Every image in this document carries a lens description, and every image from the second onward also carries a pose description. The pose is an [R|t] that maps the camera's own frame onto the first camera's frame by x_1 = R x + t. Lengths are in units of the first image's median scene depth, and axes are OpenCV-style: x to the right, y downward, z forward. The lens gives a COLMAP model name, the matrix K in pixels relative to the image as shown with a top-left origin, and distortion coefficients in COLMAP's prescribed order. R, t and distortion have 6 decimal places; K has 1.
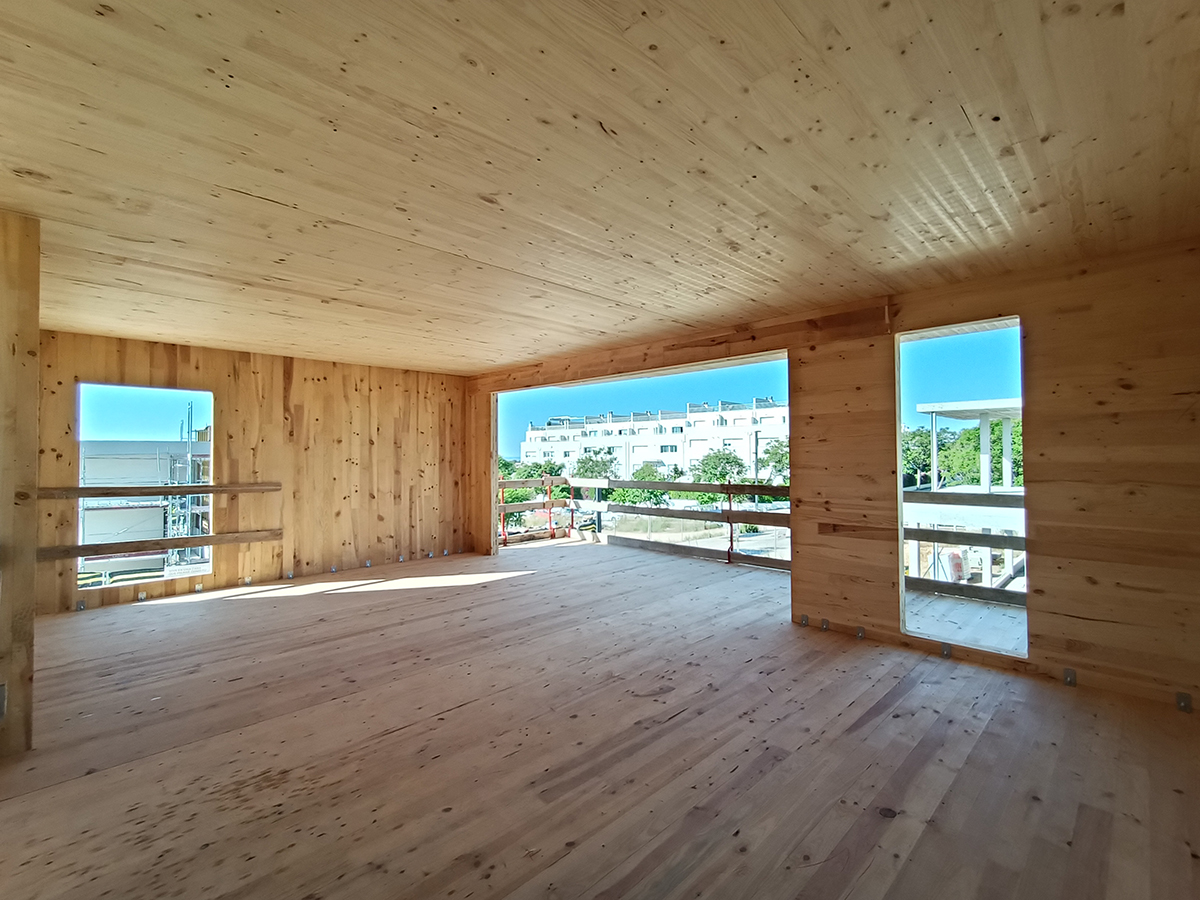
lens RADIAL K [[549.8, 0, 605.1], [0, 549.8, 447.7], [0, 0, 1]] dist [0.003630, 0.000739]
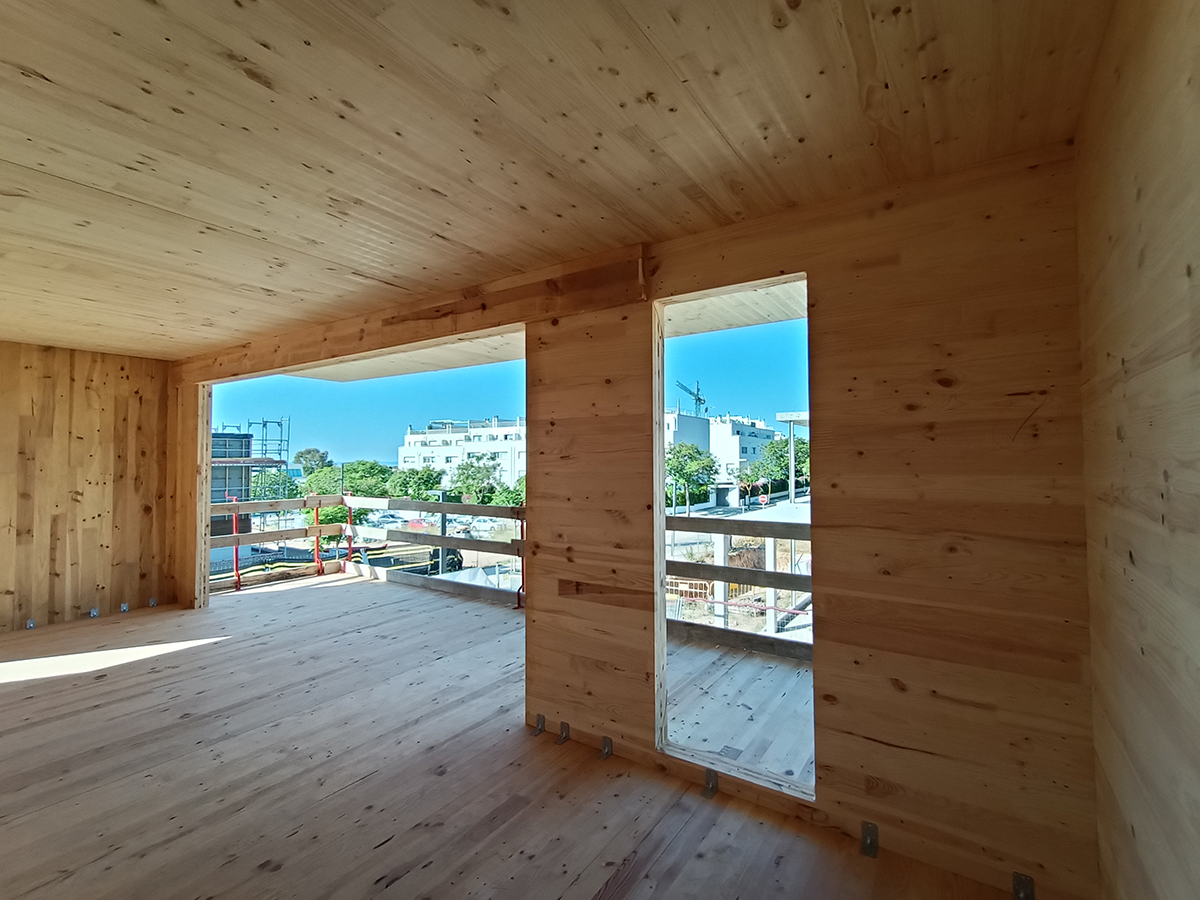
lens RADIAL K [[549.8, 0, 605.1], [0, 549.8, 447.7], [0, 0, 1]] dist [0.003630, 0.000739]
pose [[0.982853, 0.006769, 0.184264, 0.283653], [-0.005085, 0.999941, -0.009608, -0.016972], [-0.184318, 0.008506, 0.982830, 0.287116]]
